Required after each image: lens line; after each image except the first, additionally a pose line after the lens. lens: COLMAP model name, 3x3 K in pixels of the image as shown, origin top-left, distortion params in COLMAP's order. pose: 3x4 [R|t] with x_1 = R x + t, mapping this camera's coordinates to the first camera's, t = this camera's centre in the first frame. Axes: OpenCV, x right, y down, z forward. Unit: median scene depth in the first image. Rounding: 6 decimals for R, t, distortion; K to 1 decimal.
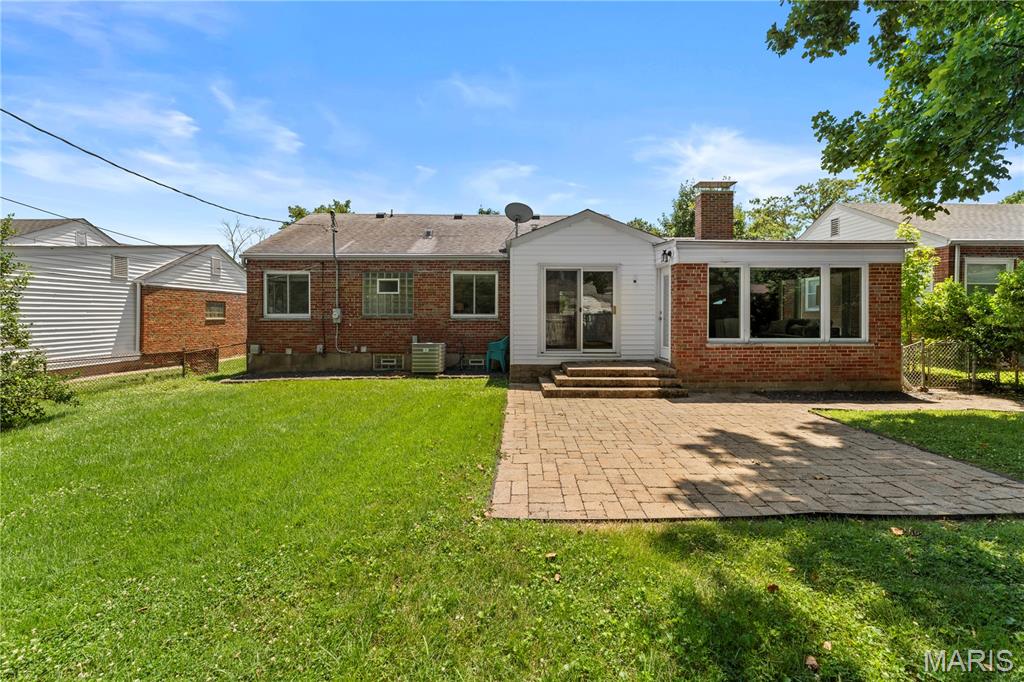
lens RADIAL K [[426.0, 0, 510.6], [0, 426.0, 318.4], [0, 0, 1]] dist [0.001297, 0.000049]
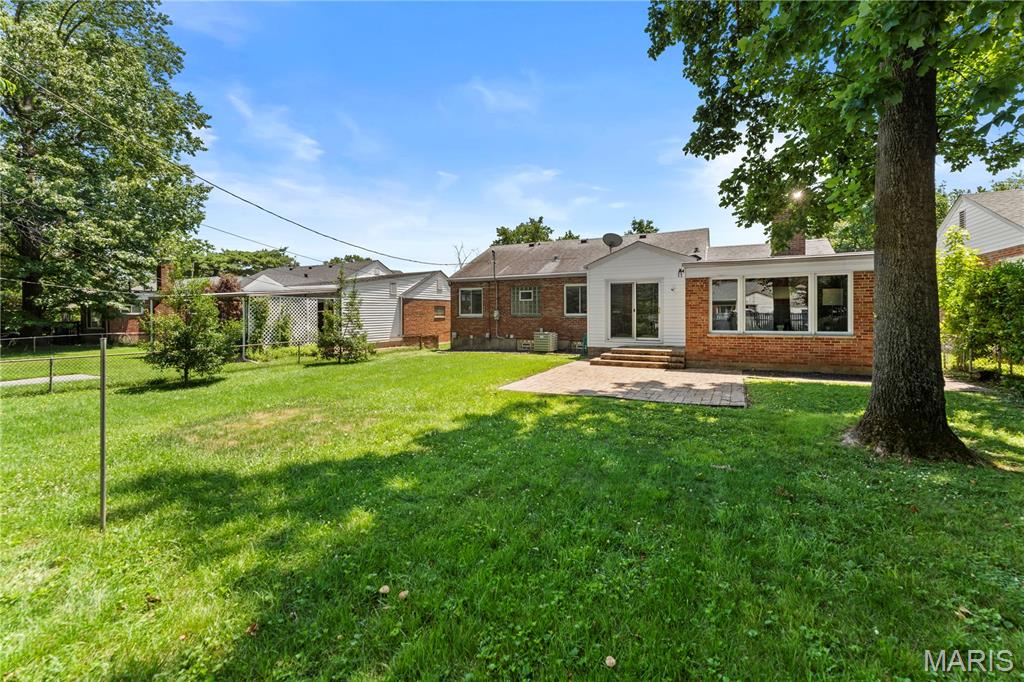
lens RADIAL K [[426.0, 0, 510.6], [0, 426.0, 318.4], [0, 0, 1]] dist [0.001297, 0.000049]
pose [[0.887110, -0.000877, -0.461558, 0.376826], [0.003601, 0.999981, 0.005022, -0.001573], [0.461545, -0.006118, 0.887096, -0.393719]]
